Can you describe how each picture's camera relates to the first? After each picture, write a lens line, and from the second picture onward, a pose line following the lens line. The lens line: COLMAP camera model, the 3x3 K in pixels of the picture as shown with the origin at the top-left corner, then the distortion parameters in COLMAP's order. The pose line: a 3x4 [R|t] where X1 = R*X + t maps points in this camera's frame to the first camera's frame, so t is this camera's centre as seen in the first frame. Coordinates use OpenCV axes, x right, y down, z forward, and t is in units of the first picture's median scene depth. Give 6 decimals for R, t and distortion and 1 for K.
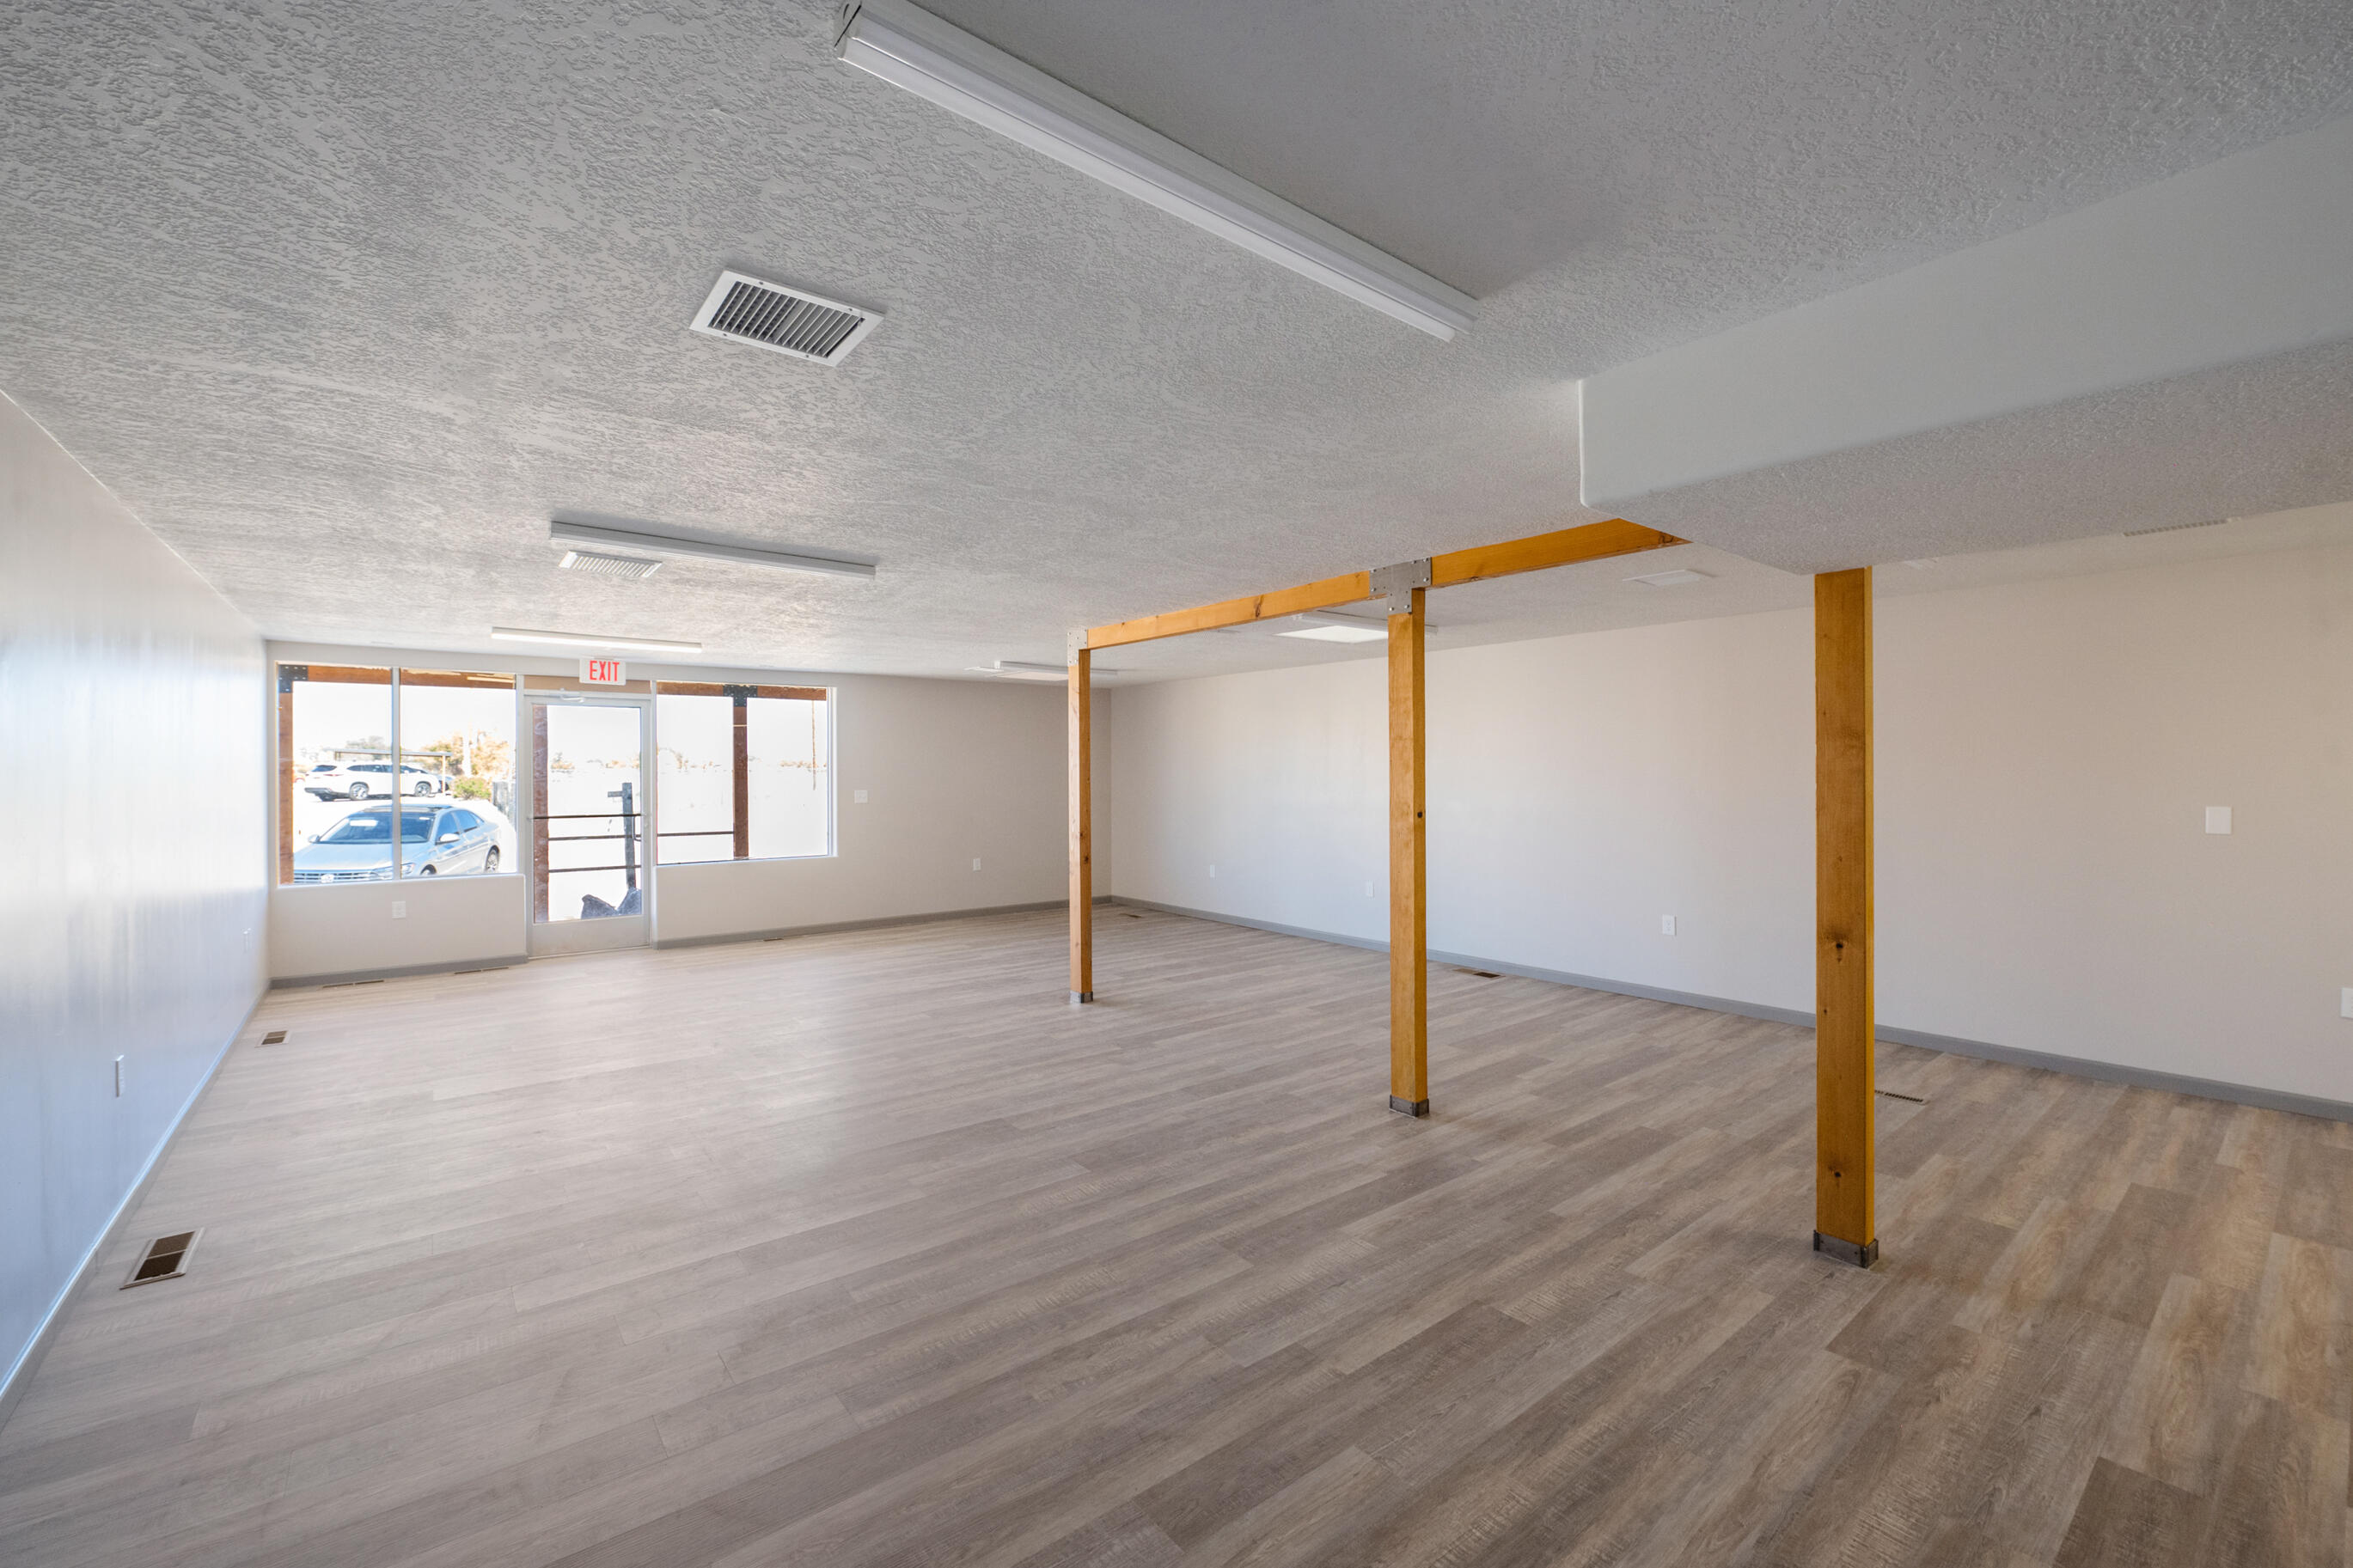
lens RADIAL K [[968.5, 0, 1176.5], [0, 968.5, 784.0], [0, 0, 1]] dist [-0.002271, -0.000133]
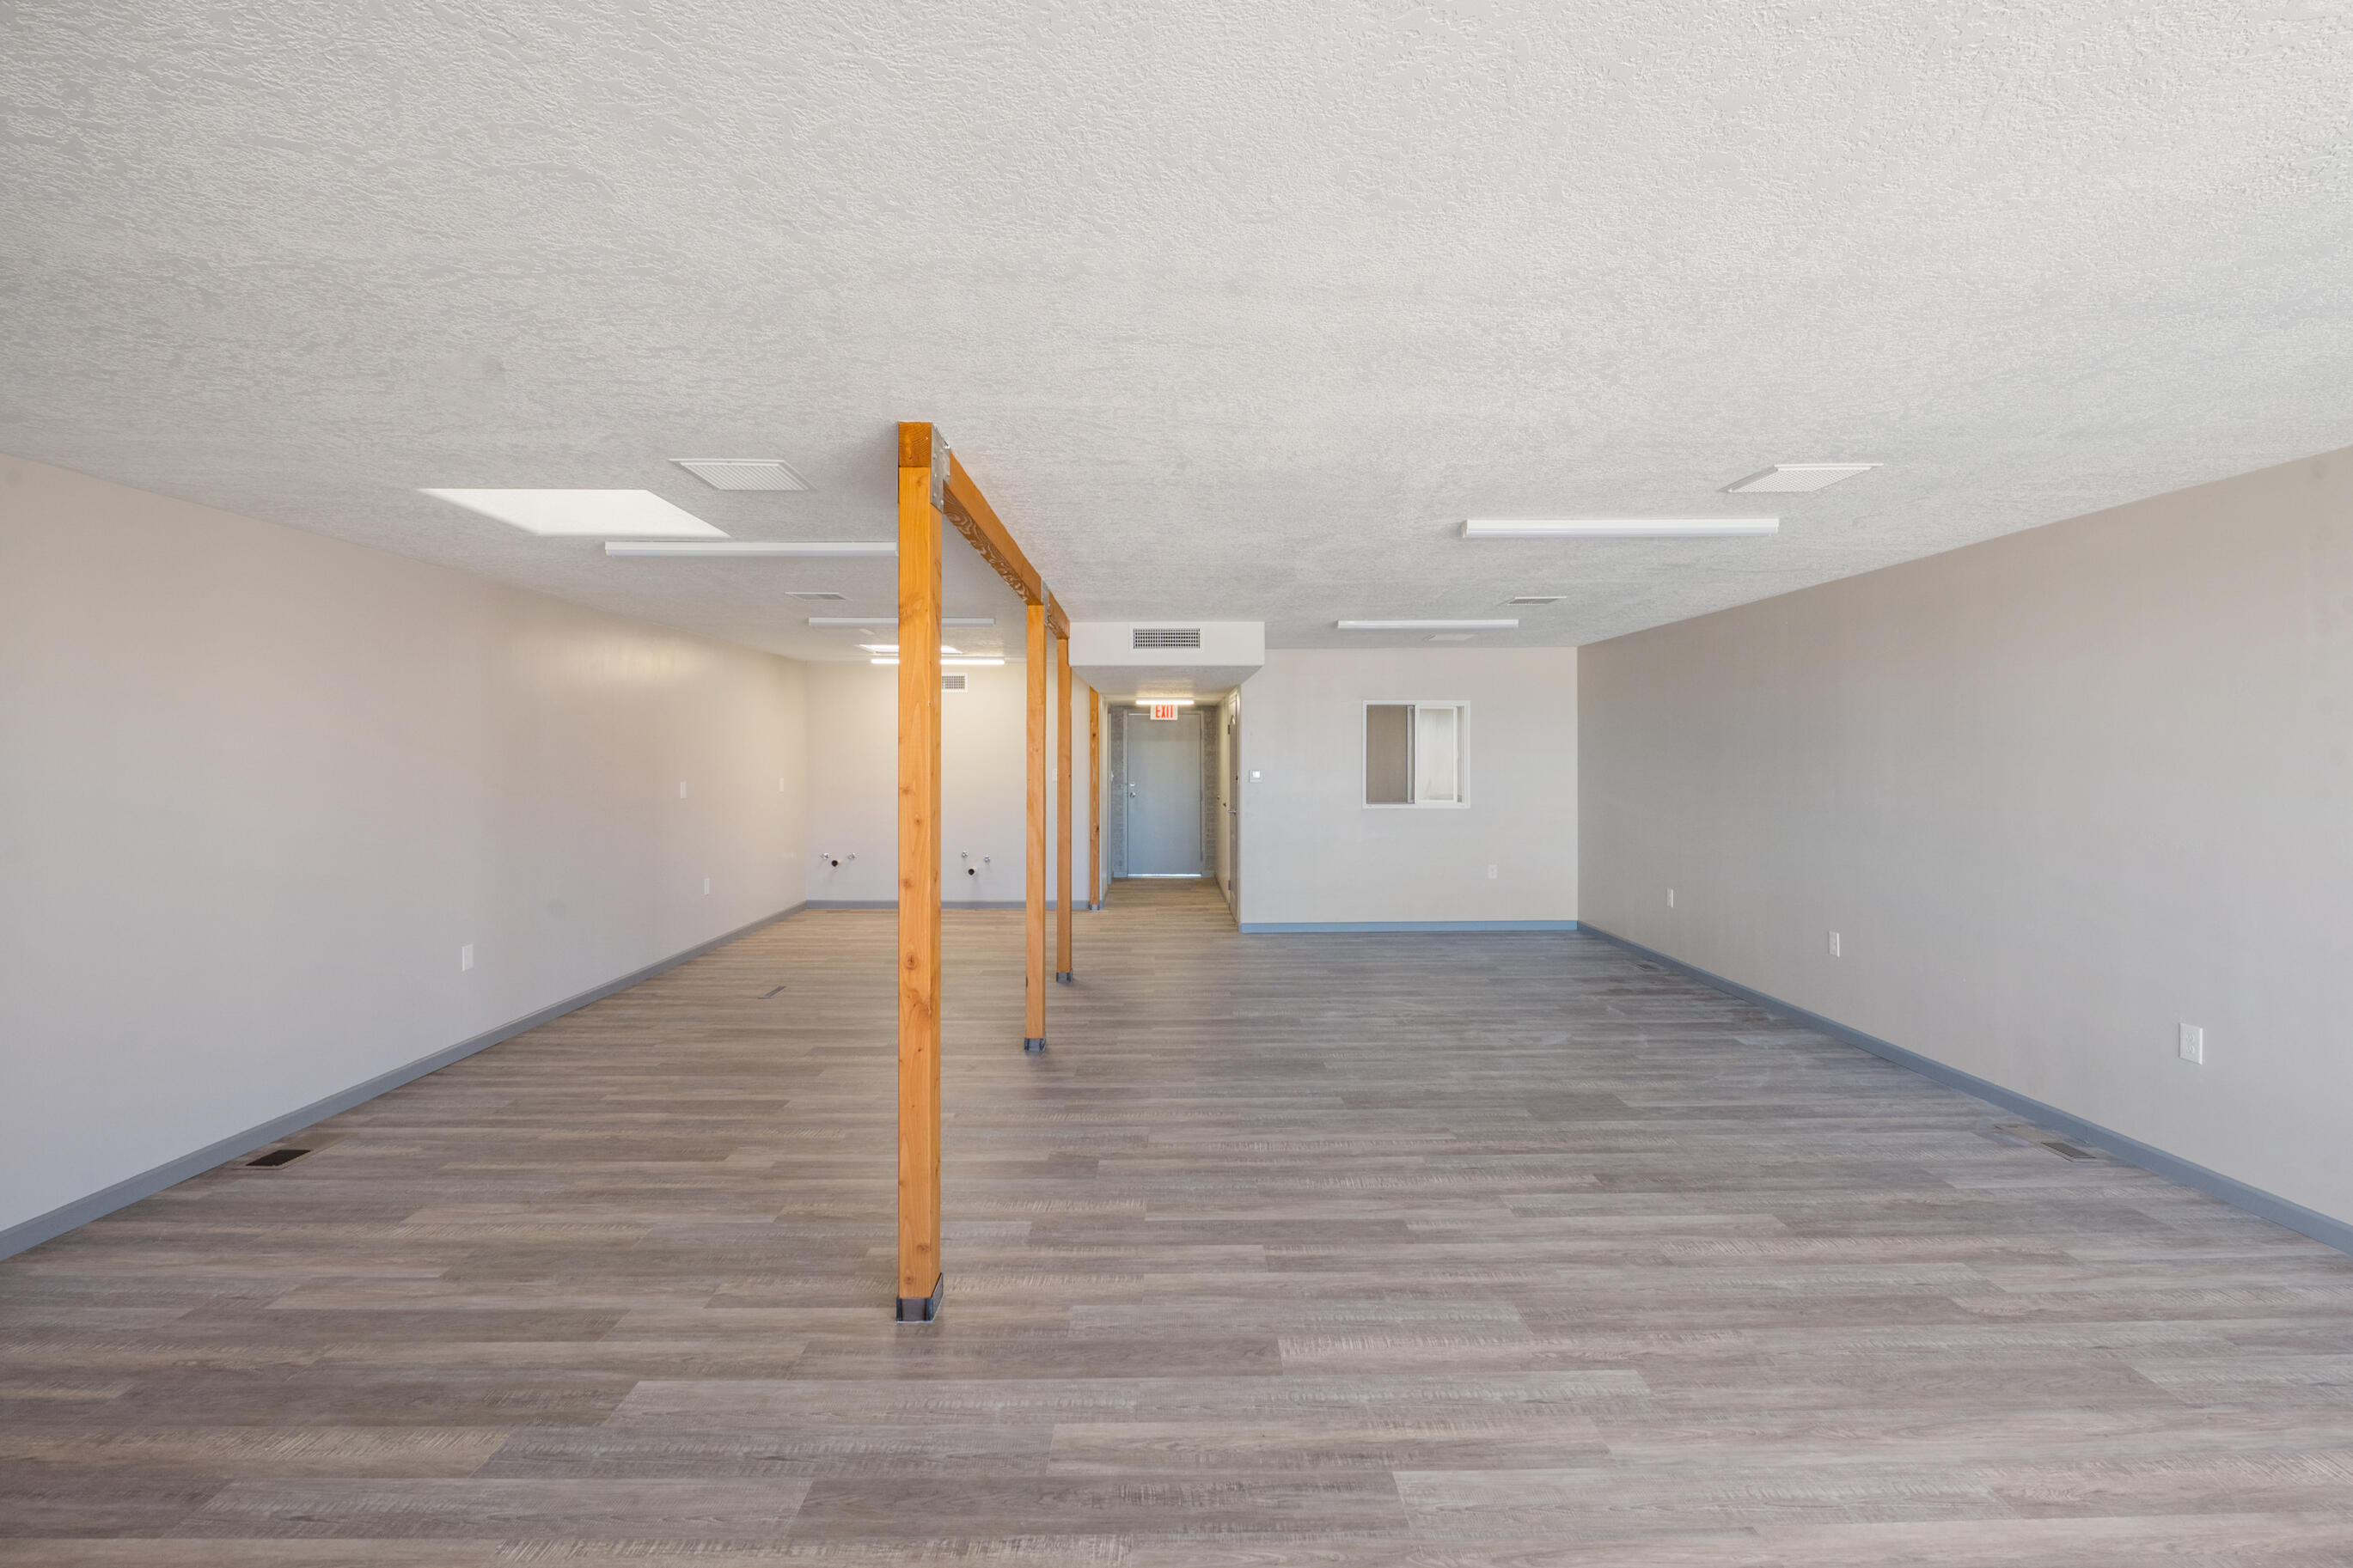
lens RADIAL K [[1261.3, 0, 1176.5], [0, 1261.3, 784.0], [0, 0, 1]] dist [0.000271, -0.000010]
pose [[-0.812451, 0.004532, 0.583011, -0.493433], [0.016471, 0.999749, 0.015182, -0.000832], [-0.582796, 0.021938, -0.812322, 1.348115]]
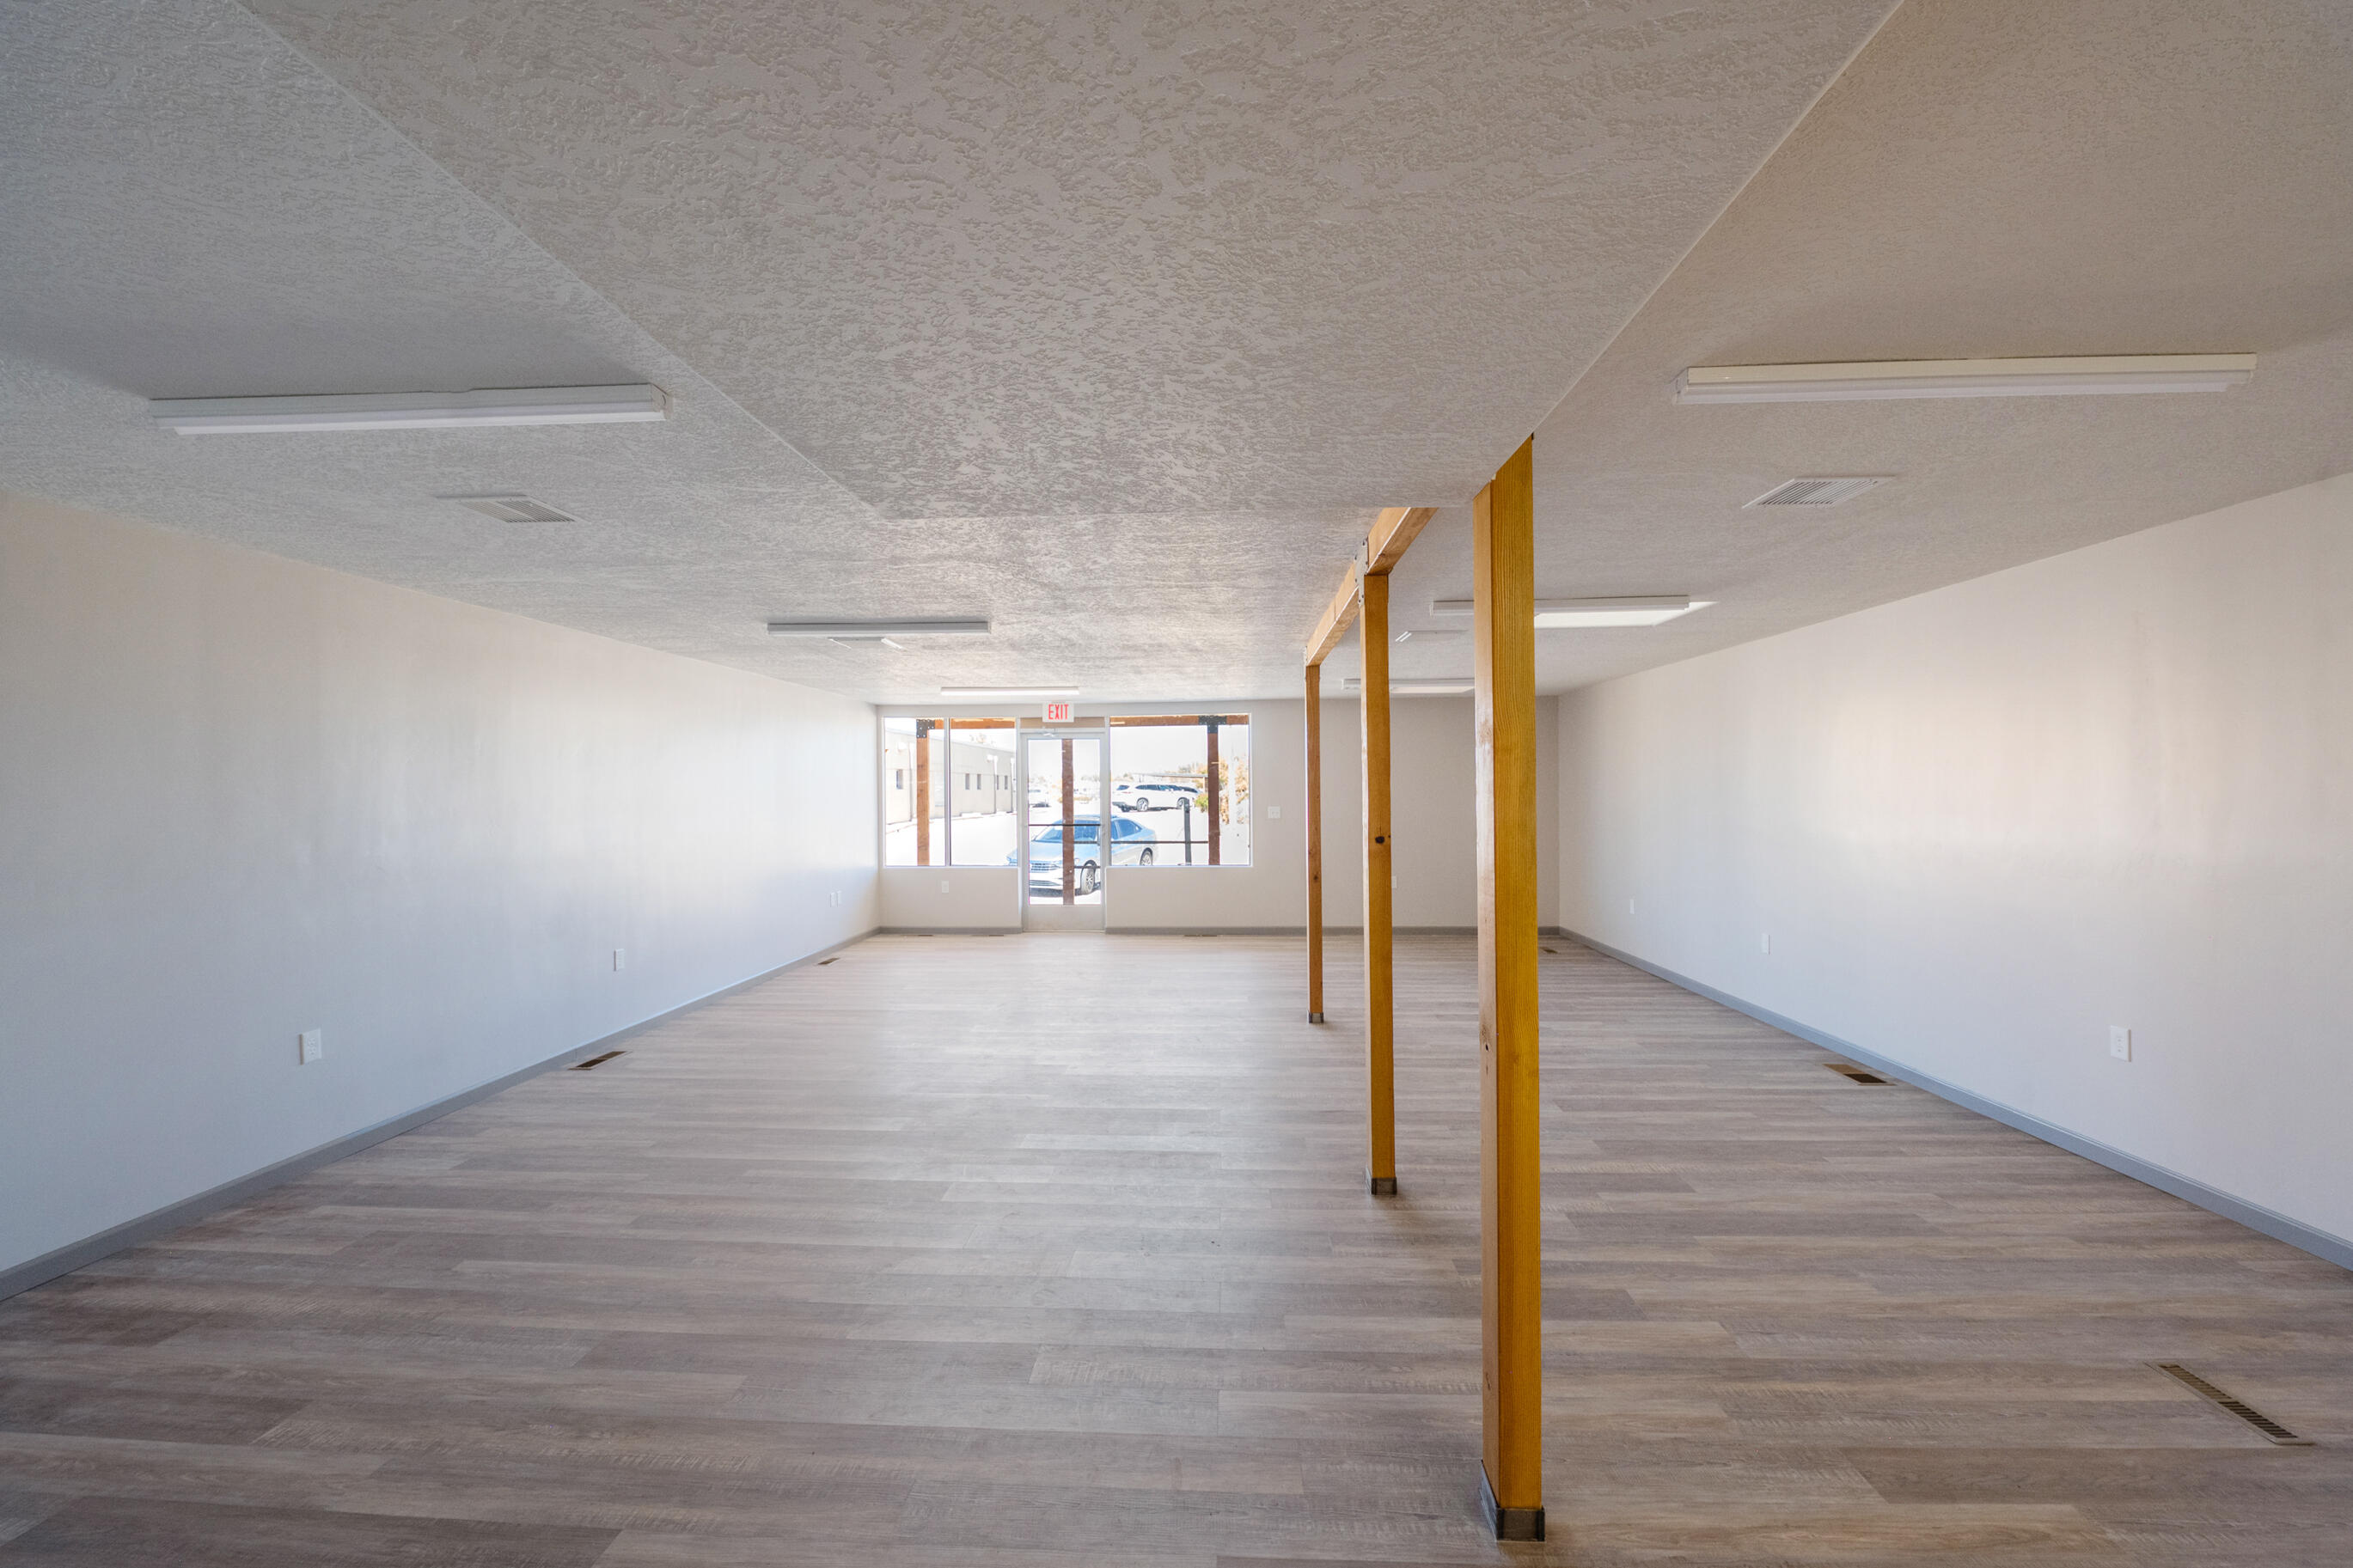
lens RADIAL K [[973.4, 0, 1176.5], [0, 973.4, 784.0], [0, 0, 1]] dist [-0.012105, 0.000061]
pose [[0.747816, -0.006007, -0.663879, 0.433944], [-0.006091, 0.999855, -0.015909, -0.001031], [0.663878, 0.015940, 0.747671, 0.153564]]
